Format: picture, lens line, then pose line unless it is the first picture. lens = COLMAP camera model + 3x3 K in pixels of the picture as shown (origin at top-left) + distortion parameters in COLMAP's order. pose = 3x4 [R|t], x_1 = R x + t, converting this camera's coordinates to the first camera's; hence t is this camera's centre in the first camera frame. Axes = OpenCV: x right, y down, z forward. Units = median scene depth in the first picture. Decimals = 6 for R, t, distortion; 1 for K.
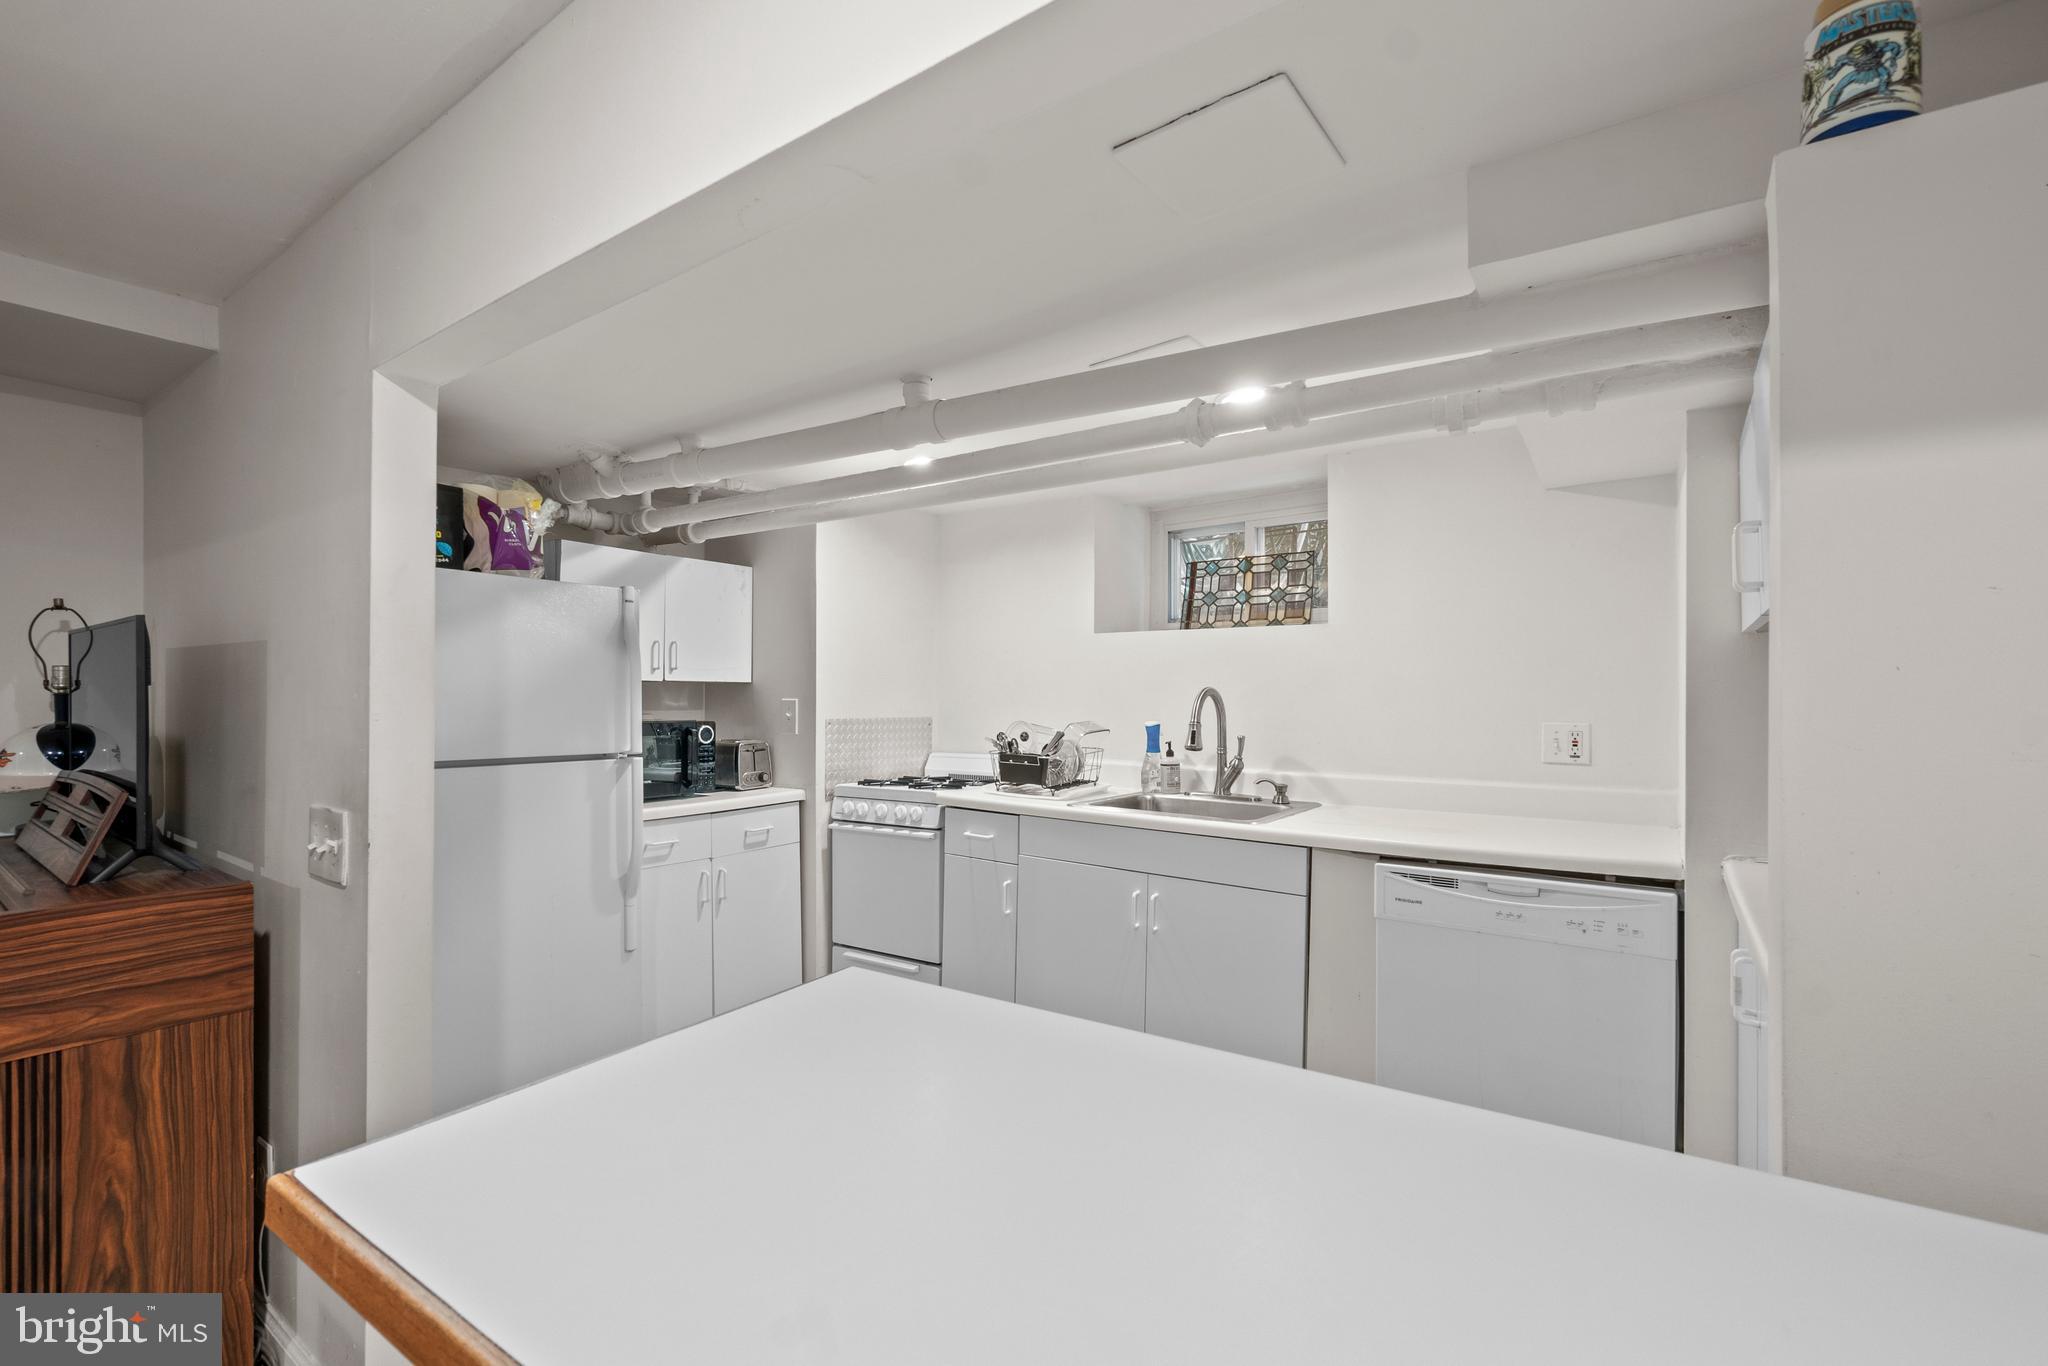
lens RADIAL K [[902.1, 0, 1023.1], [0, 902.1, 688.8], [0, 0, 1]] dist [-0.002038, -0.000485]
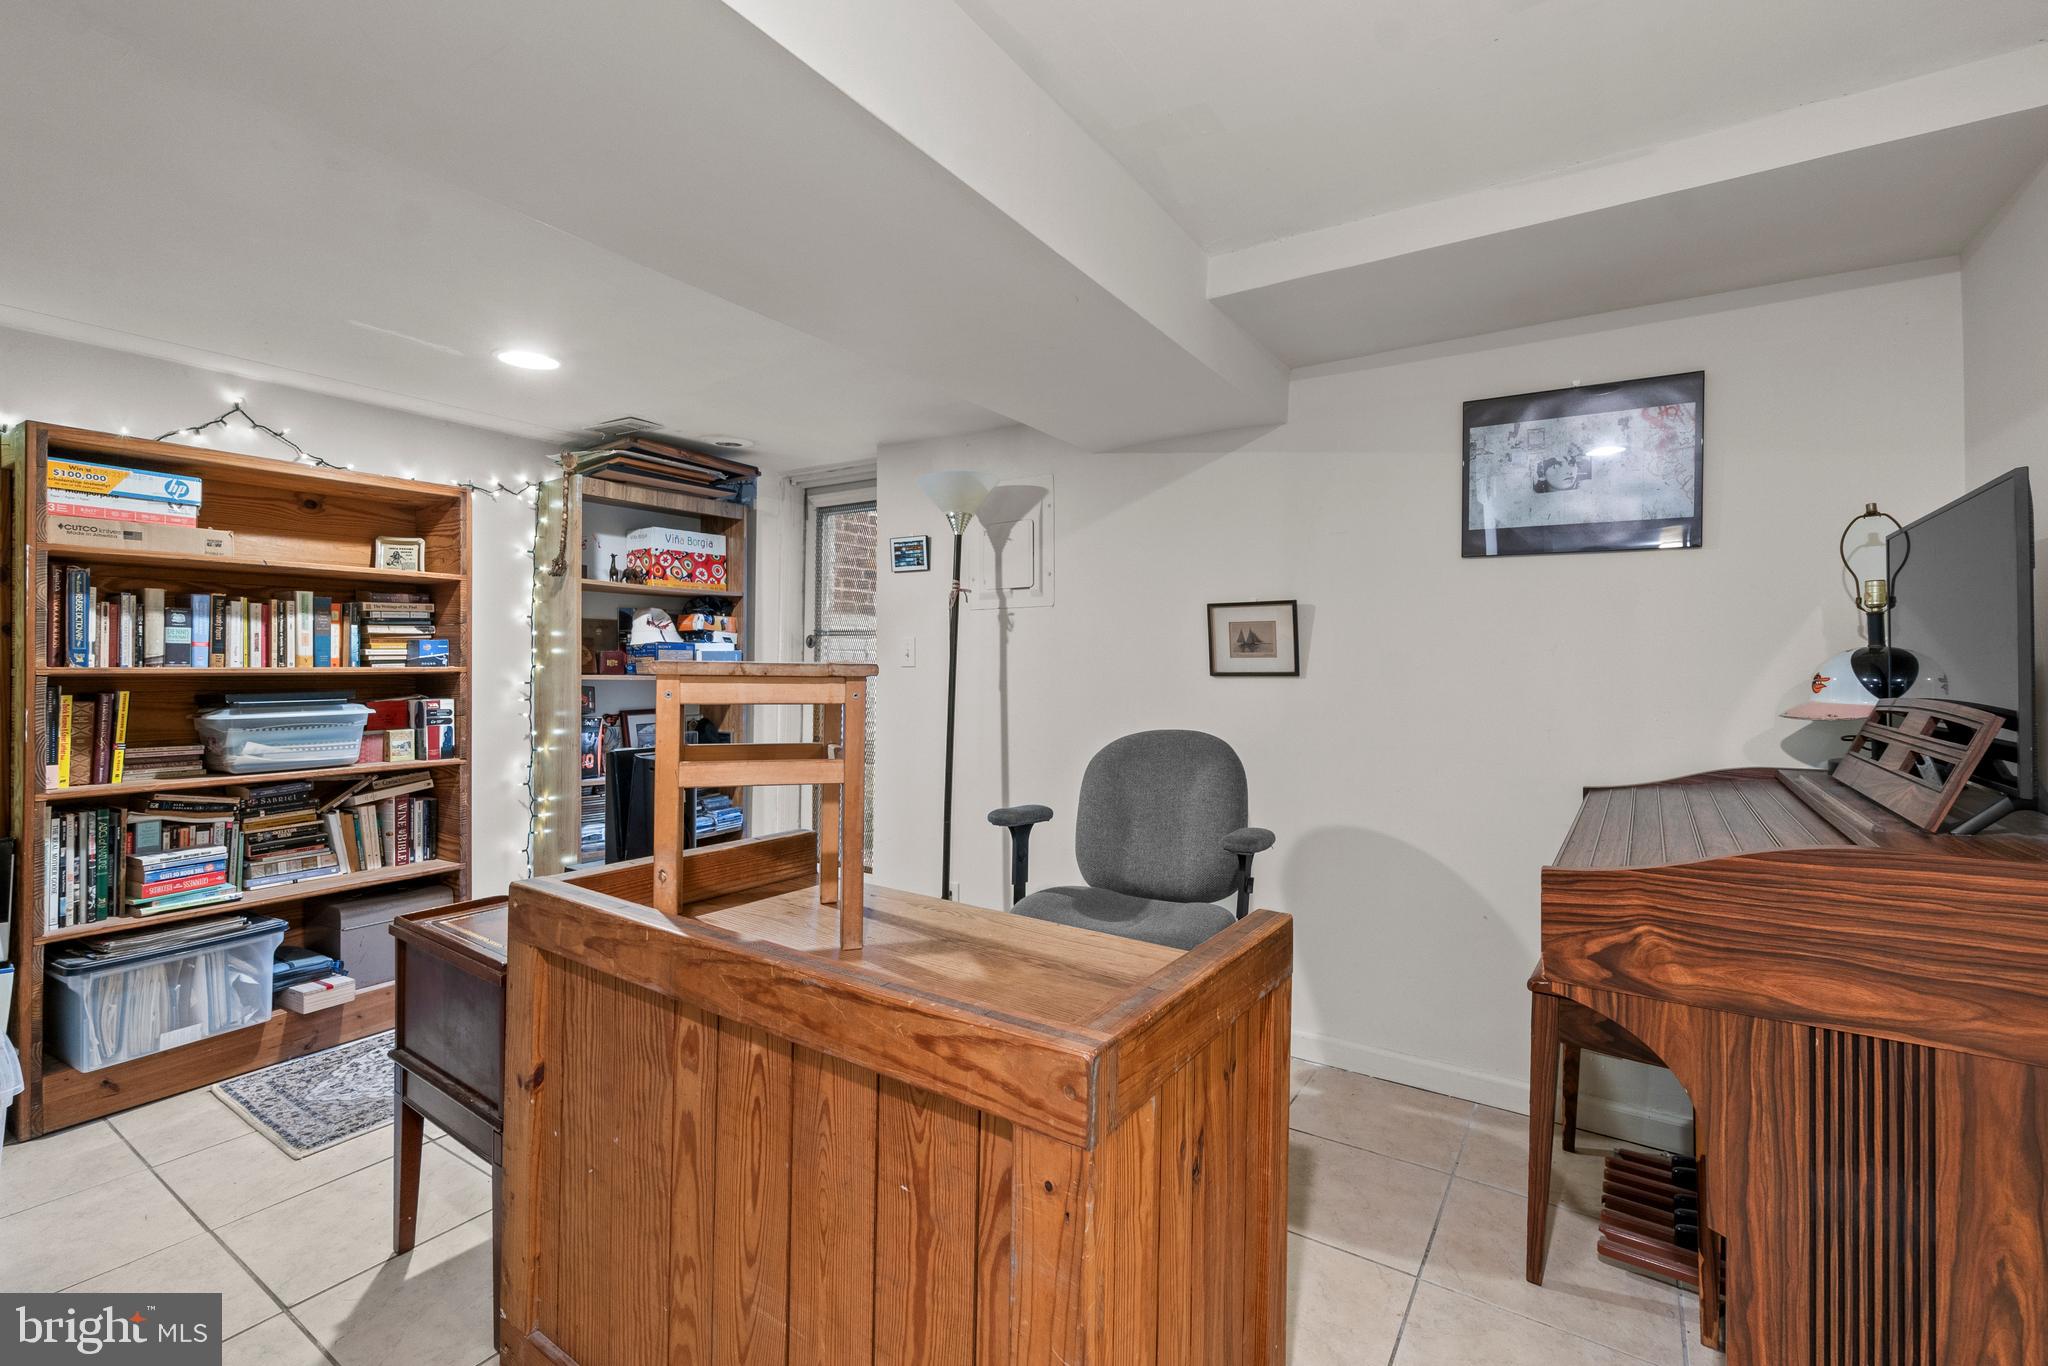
lens RADIAL K [[902.1, 0, 1011.7], [0, 902.1, 656.6], [0, 0, 1]] dist [-0.002038, -0.000485]
pose [[0.034274, -0.012397, -0.999336, -0.190865], [-0.001535, 0.999921, -0.012457, 0.048458], [0.999411, 0.001961, 0.034252, 0.115083]]
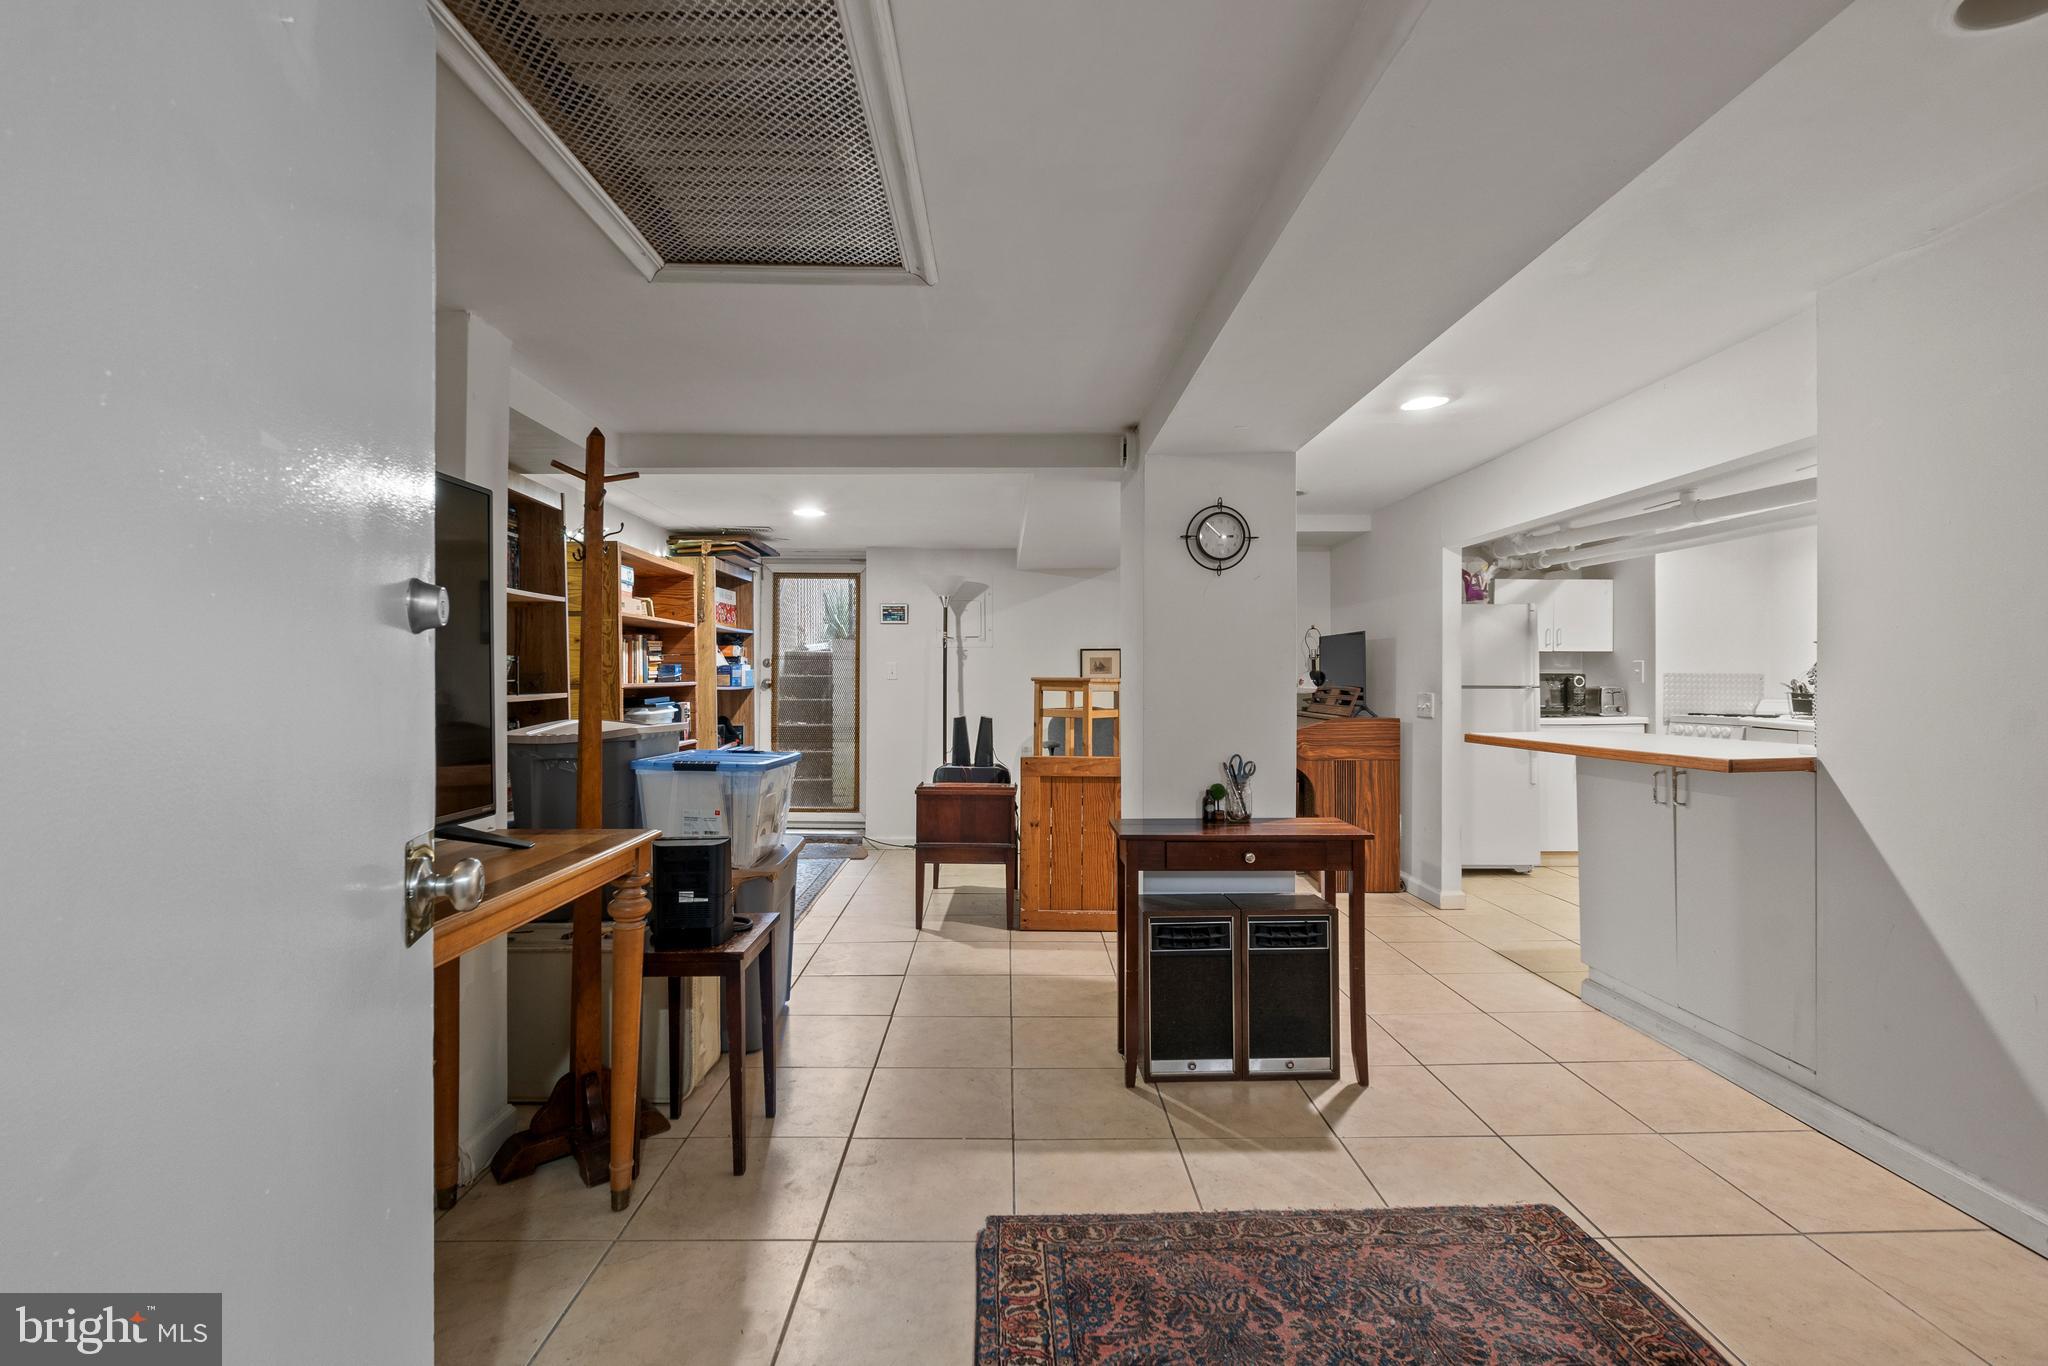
lens RADIAL K [[902.1, 0, 1003.2], [0, 902.1, 683.5], [0, 0, 1]] dist [-0.002038, -0.000485]
pose [[0.589727, 0.000532, -0.807603, 0.491527], [0.006677, 0.999962, 0.005534, 0.045892], [0.807575, -0.008656, 0.589701, -1.141059]]
